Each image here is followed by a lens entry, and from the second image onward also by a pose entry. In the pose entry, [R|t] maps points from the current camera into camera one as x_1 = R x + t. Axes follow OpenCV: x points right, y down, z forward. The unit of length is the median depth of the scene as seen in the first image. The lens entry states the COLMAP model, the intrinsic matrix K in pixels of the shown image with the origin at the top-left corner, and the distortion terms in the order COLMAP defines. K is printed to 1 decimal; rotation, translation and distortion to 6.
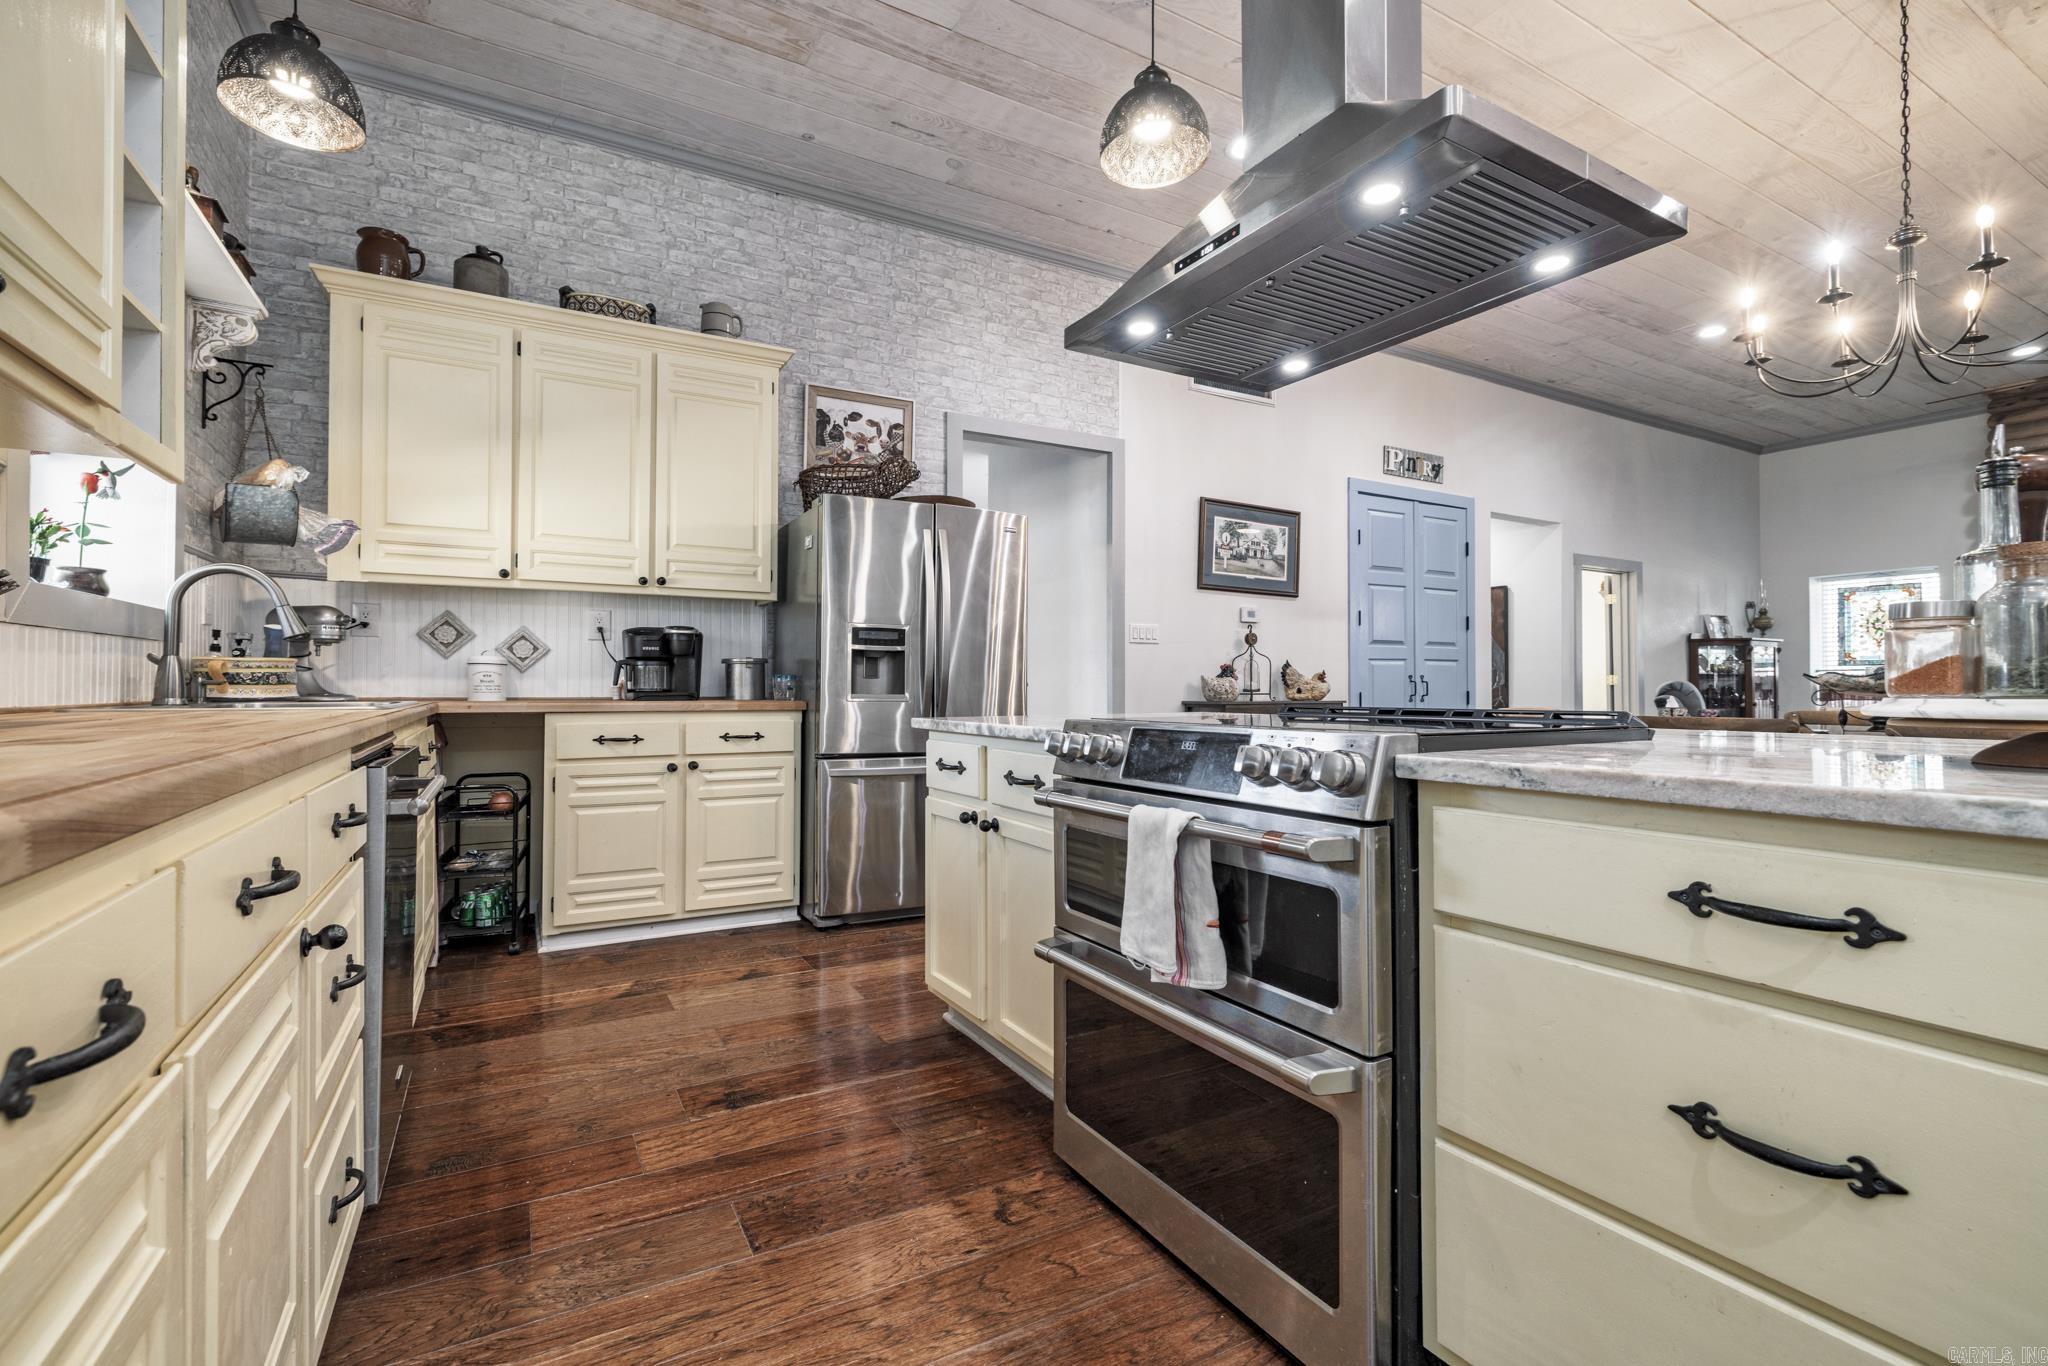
lens RADIAL K [[872.1, 0, 1093.1], [0, 872.1, 675.8], [0, 0, 1]] dist [0.000375, 0.000210]
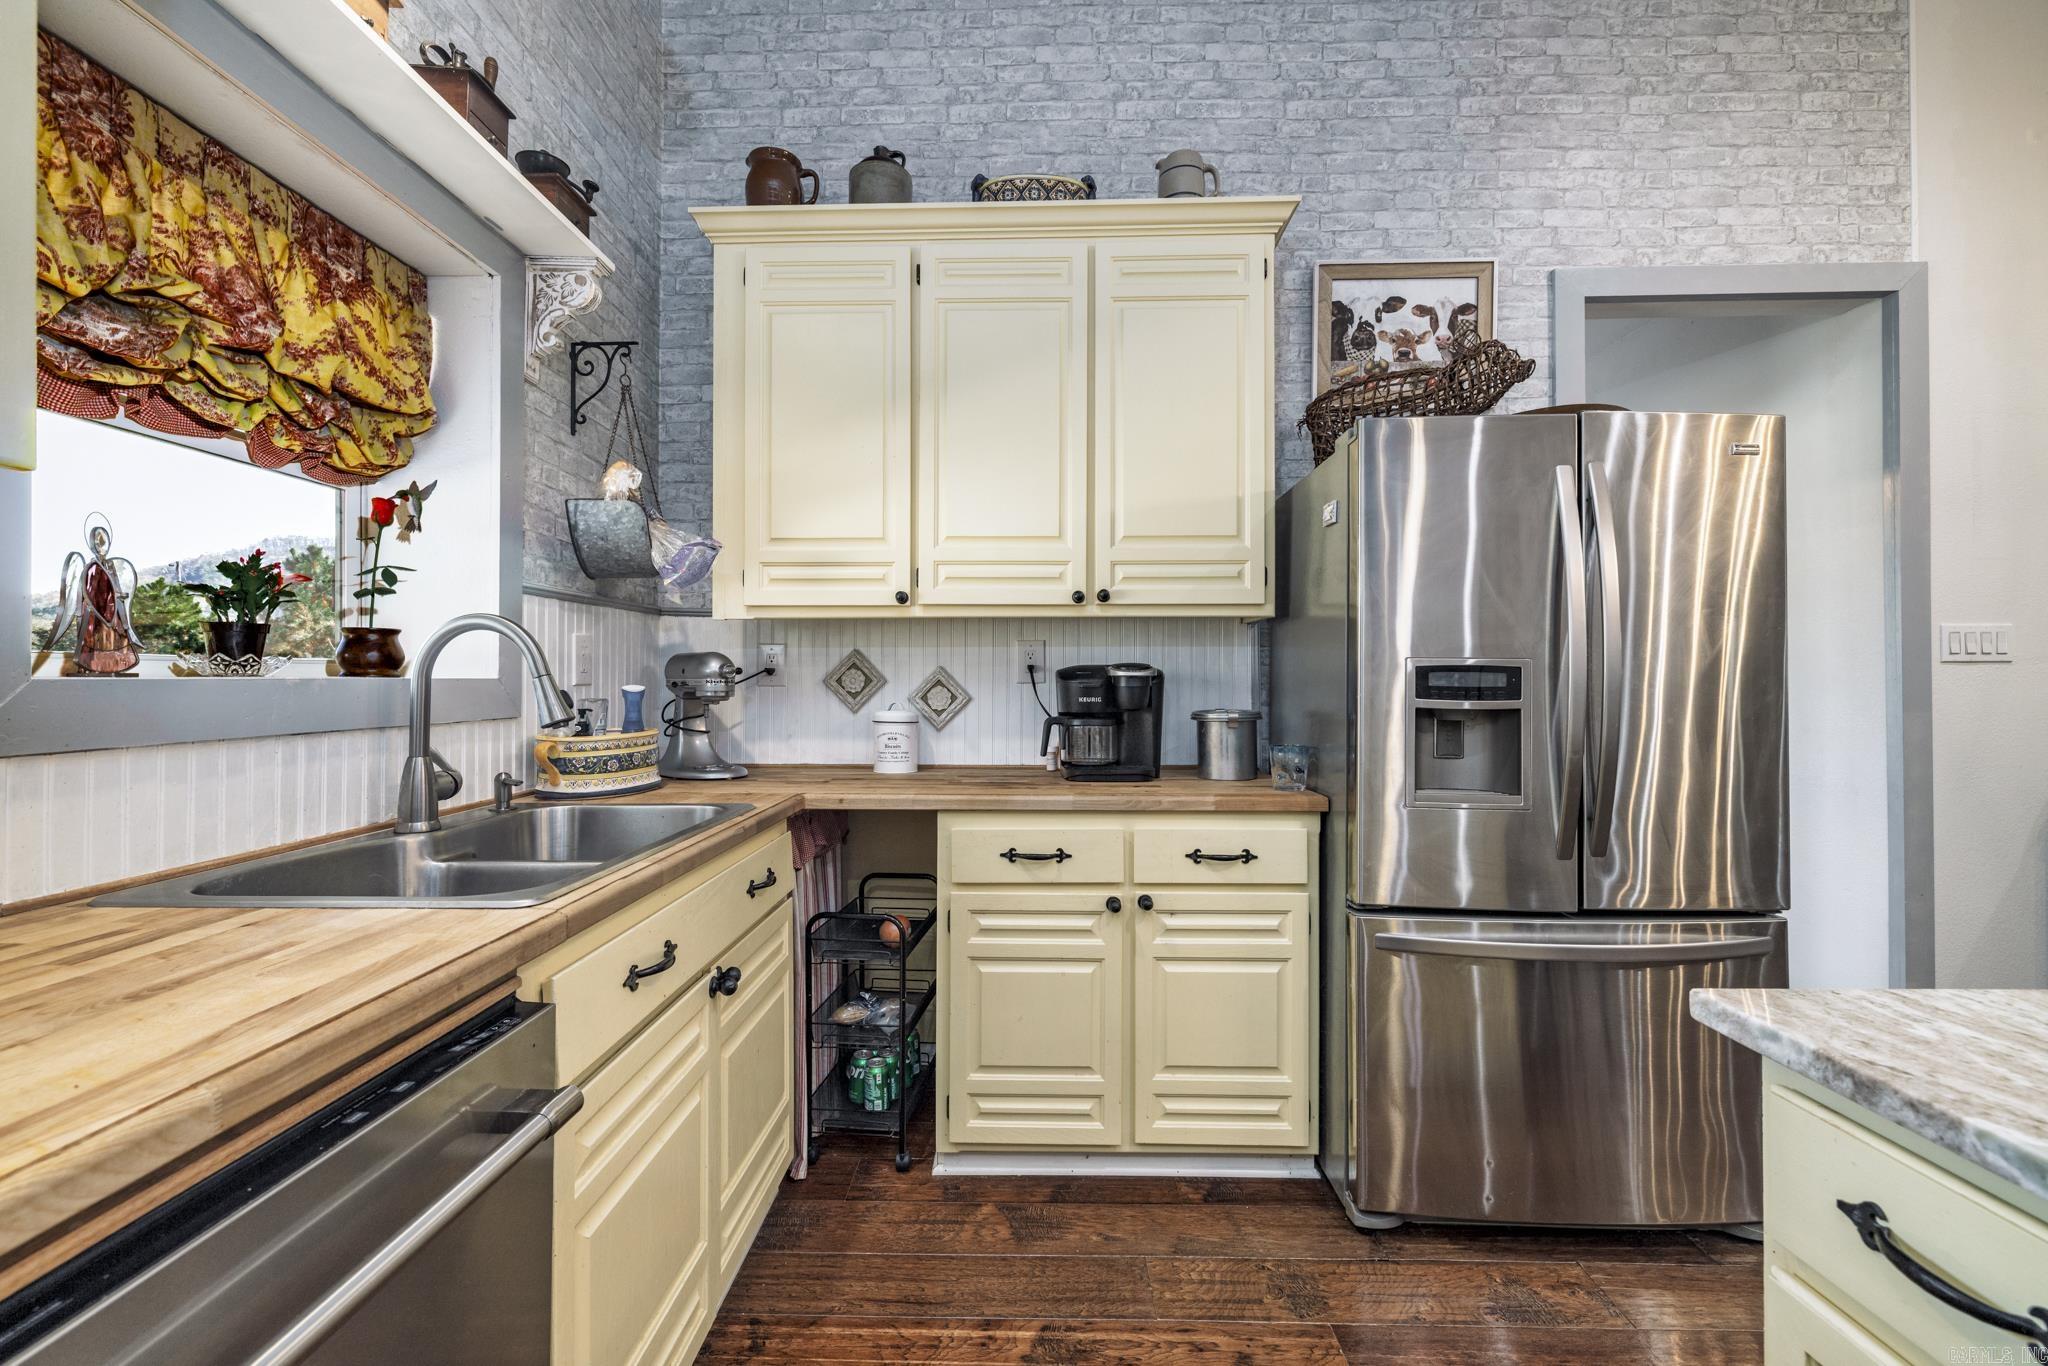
lens RADIAL K [[946.9, 0, 1077.6], [0, 946.9, 679.2], [0, 0, 1]] dist [0.000087, 0.000144]
pose [[0.857958, -0.004543, -0.513700, -0.152637], [0.008423, 0.999951, 0.005226, -0.050840], [0.513651, -0.008811, 0.857954, 0.391448]]
